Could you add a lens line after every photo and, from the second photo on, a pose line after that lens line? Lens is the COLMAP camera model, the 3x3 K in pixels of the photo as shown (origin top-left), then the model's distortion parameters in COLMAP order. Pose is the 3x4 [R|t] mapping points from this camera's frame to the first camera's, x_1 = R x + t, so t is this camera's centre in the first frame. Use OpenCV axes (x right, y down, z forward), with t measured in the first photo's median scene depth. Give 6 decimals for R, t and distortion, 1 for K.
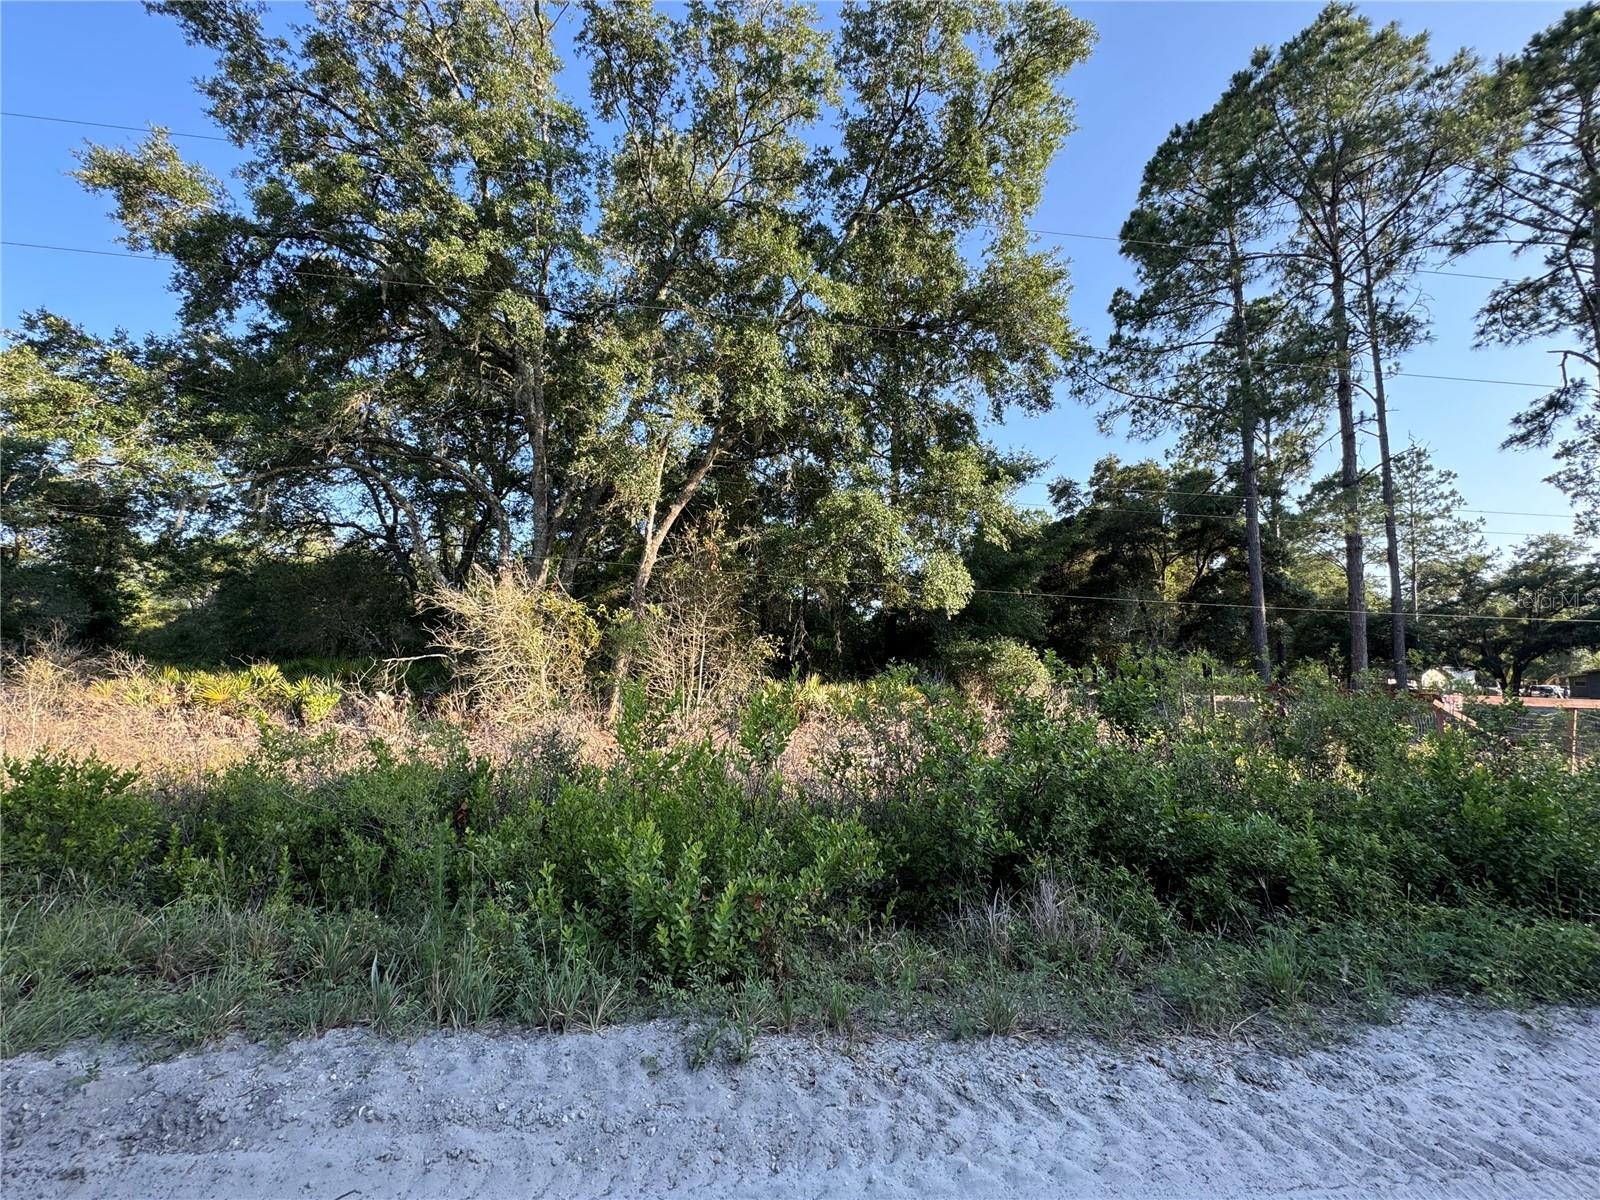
lens RADIAL K [[637.9, 0, 798.0], [0, 637.9, 601.8], [0, 0, 1]] dist [-0.002180, 0.000257]
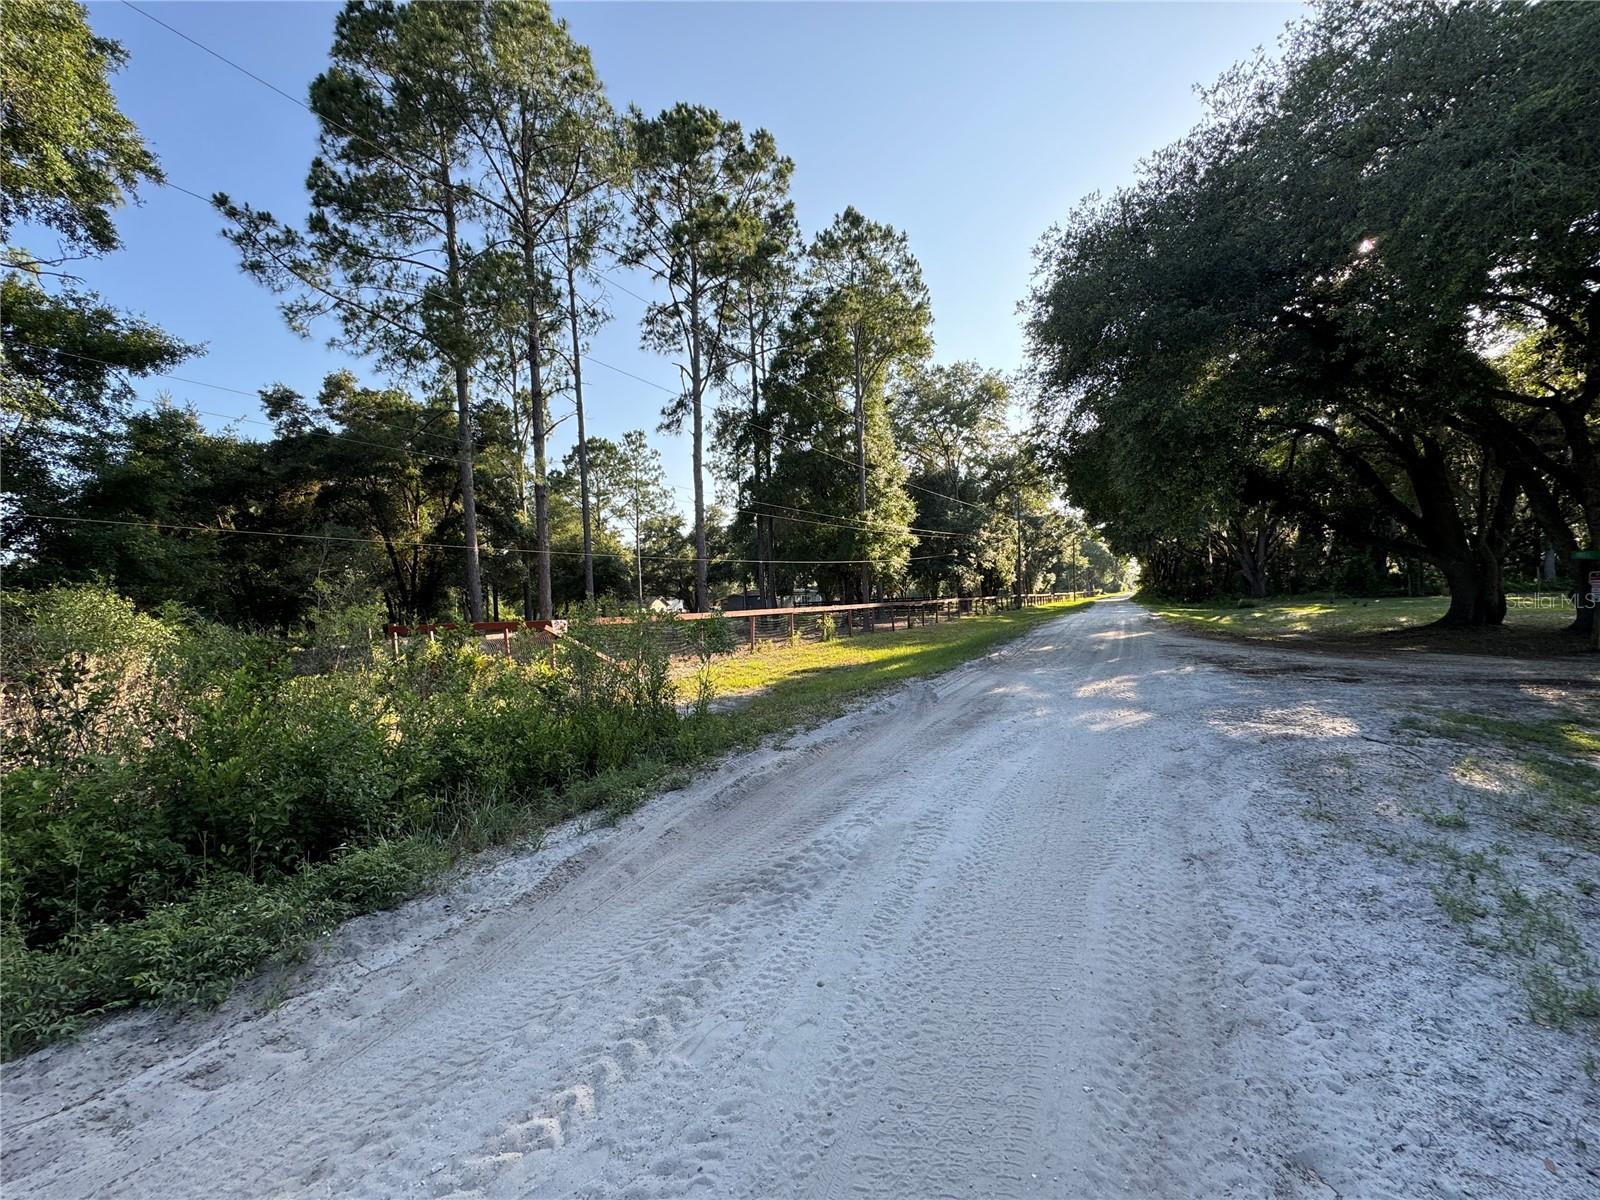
lens RADIAL K [[637.9, 0, 798.0], [0, 637.9, 601.8], [0, 0, 1]] dist [-0.002180, 0.000257]
pose [[0.560154, -0.053155, 0.826681, 0.164394], [-0.017994, 0.996923, 0.076294, 0.008010], [-0.828193, -0.057612, 0.557474, -0.013538]]
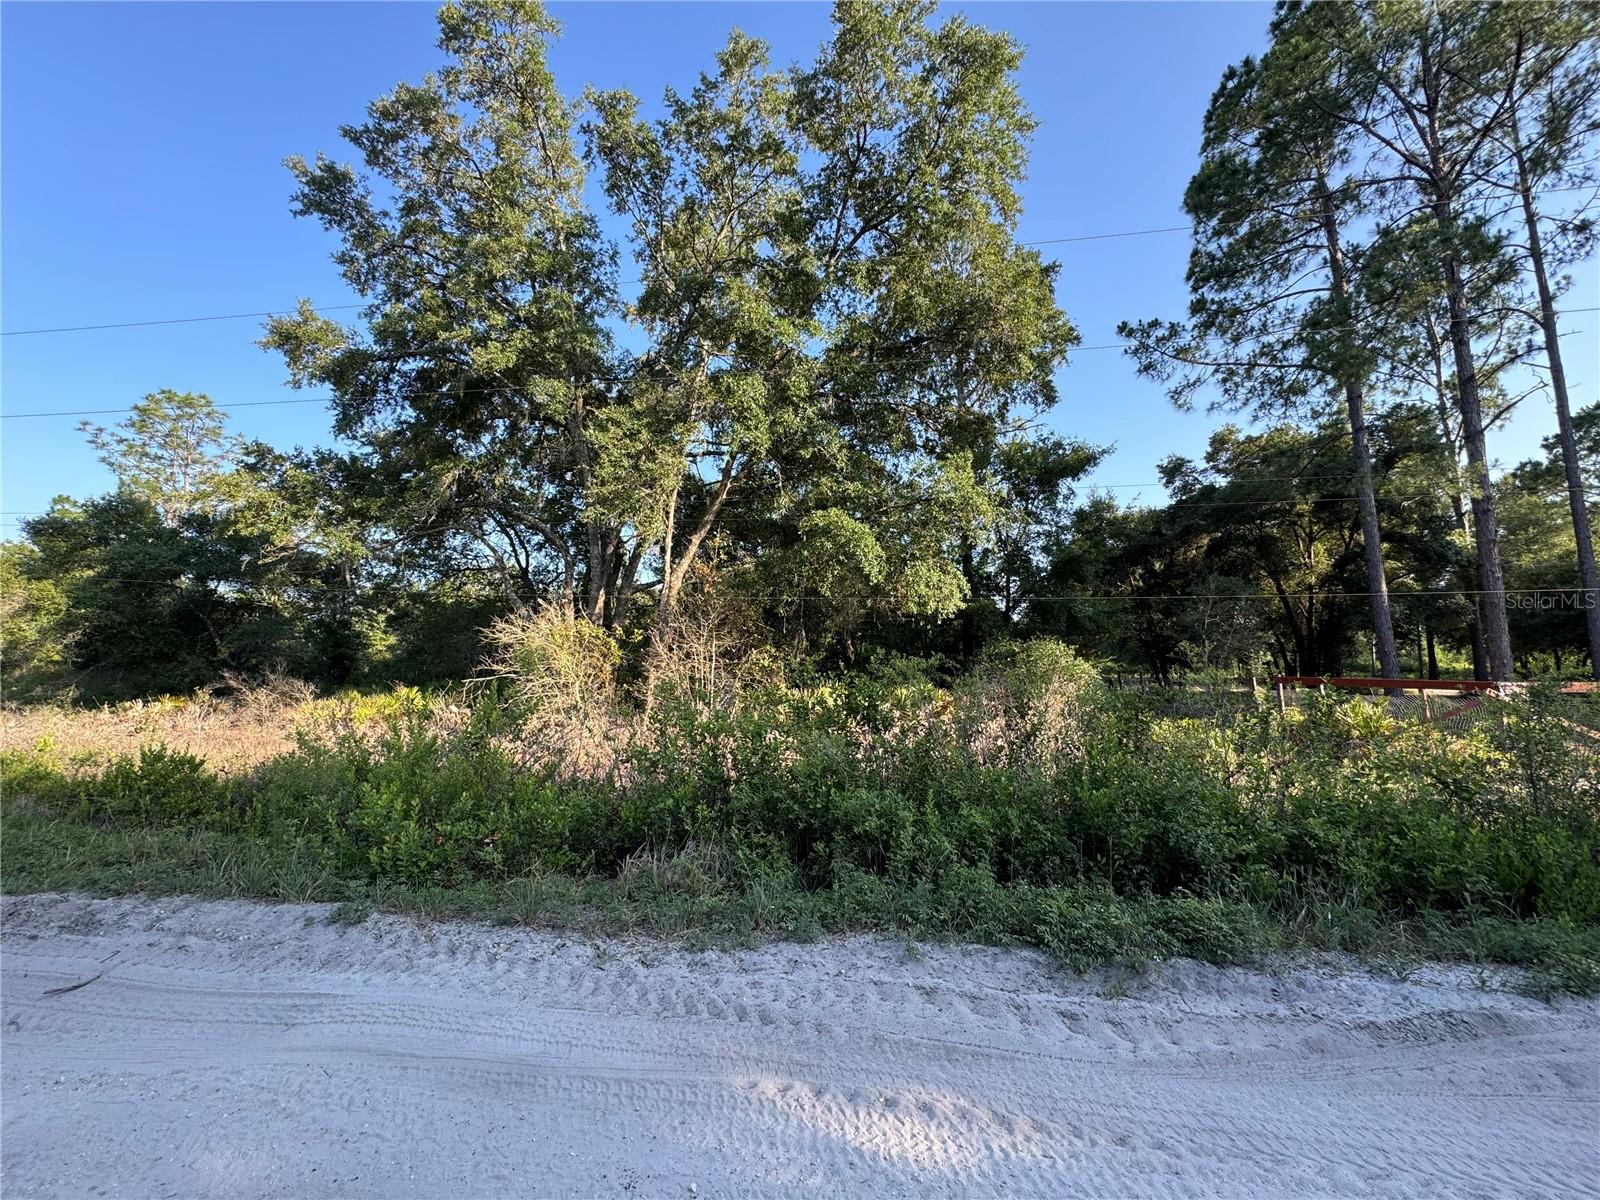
lens RADIAL K [[637.5, 0, 798.2], [0, 637.5, 603.1], [0, 0, 1]] dist [-0.002054, 0.000312]
pose [[0.966911, -0.061254, -0.247653, 0.173954], [0.059257, 0.998122, -0.015517, -0.002040], [0.248138, 0.000328, 0.968725, -0.037424]]
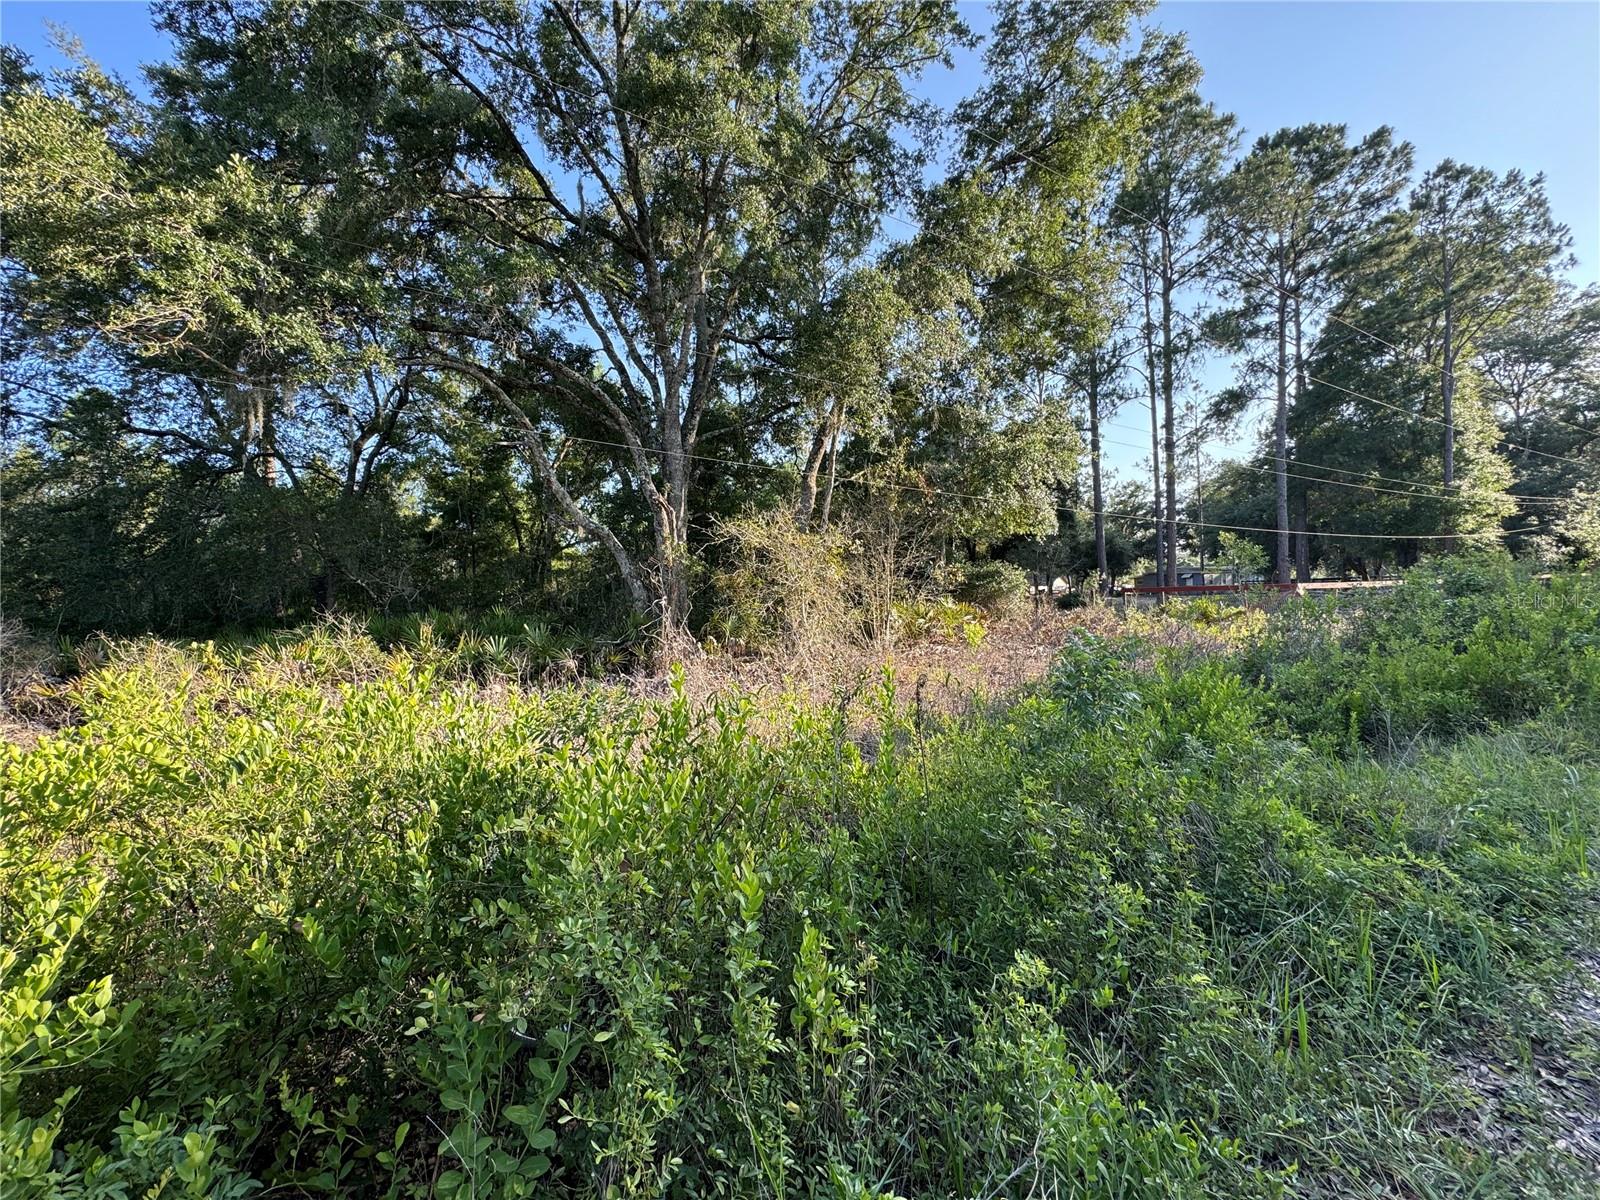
lens RADIAL K [[643.8, 0, 800.0], [0, 643.8, 600.0], [0, 0, 1]] dist [0.001670, 0.000192]
pose [[0.891671, -0.061536, 0.448483, -0.466330], [0.016185, 0.994418, 0.104264, -0.001914], [-0.452395, -0.085710, 0.887689, 0.062581]]
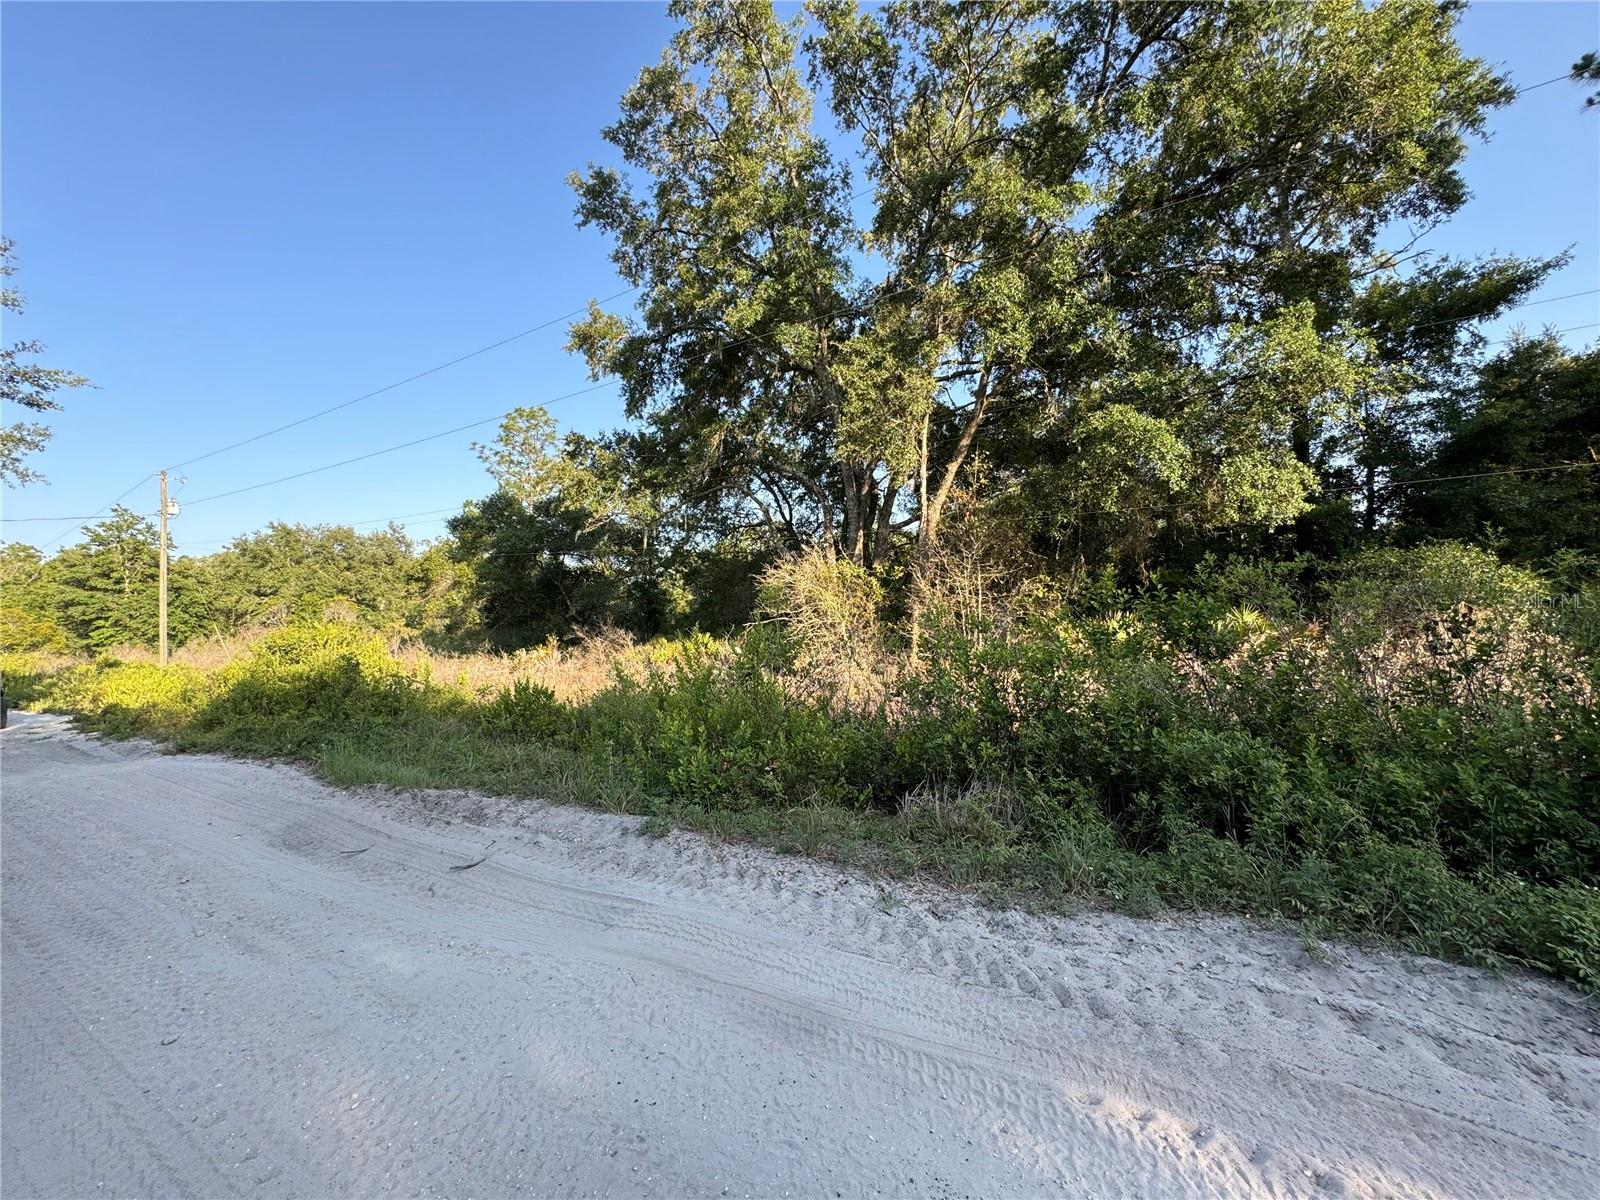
lens RADIAL K [[637.9, 0, 798.0], [0, 637.9, 601.8], [0, 0, 1]] dist [-0.002180, 0.000257]
pose [[0.788012, -0.083308, -0.609997, 0.157608], [0.128372, 0.991258, 0.030457, 0.008063], [0.602127, -0.102307, 0.791818, -0.012174]]
